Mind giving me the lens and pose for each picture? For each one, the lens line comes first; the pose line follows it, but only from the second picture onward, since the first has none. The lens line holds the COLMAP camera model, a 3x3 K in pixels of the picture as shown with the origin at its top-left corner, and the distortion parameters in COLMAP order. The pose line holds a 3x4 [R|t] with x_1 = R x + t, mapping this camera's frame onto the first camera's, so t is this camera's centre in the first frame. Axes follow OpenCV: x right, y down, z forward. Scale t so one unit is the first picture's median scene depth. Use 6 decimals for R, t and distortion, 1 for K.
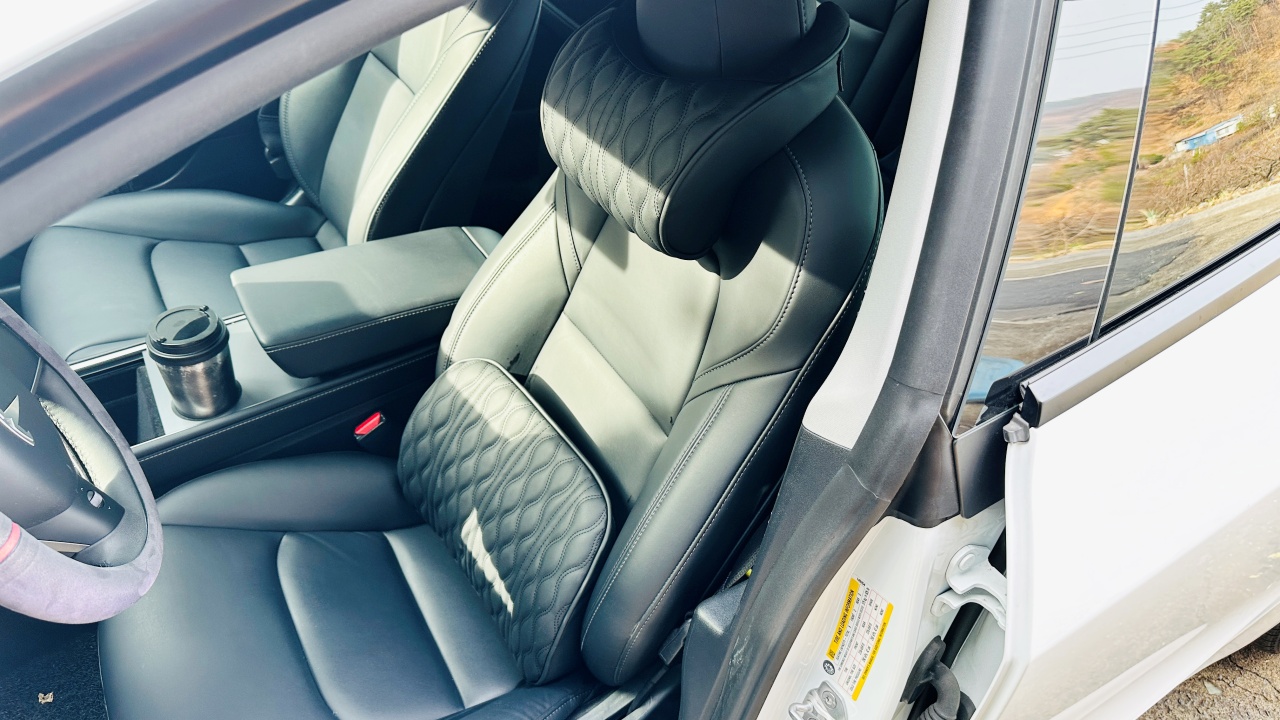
lens RADIAL K [[896.0, 0, 583.7], [0, 896.0, 362.1], [0, 0, 1]] dist [-0.006893, -0.002984]
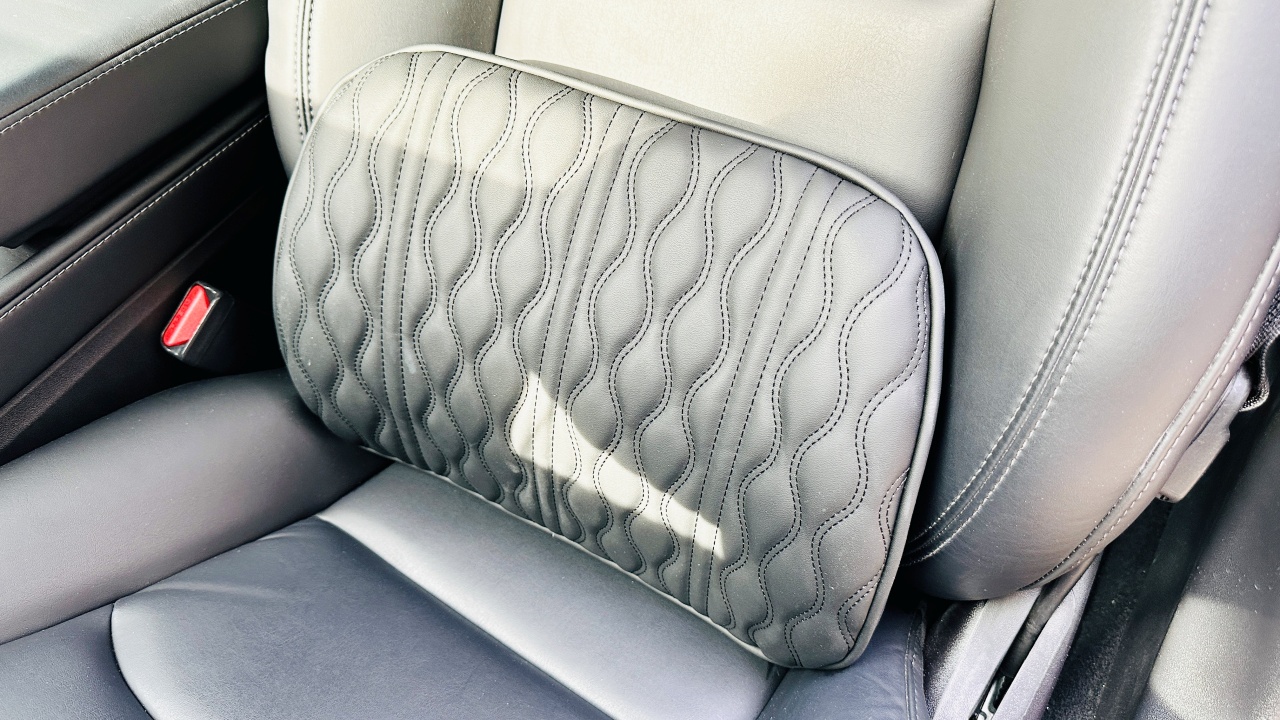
lens RADIAL K [[929.0, 0, 640.4], [0, 929.0, 420.6], [0, 0, 1]] dist [0.124825, -0.290441]
pose [[0.899810, -0.383491, 0.208032, -0.158109], [0.334355, 0.912460, 0.235847, 0.084592], [-0.280266, -0.142661, 0.949262, 0.491979]]
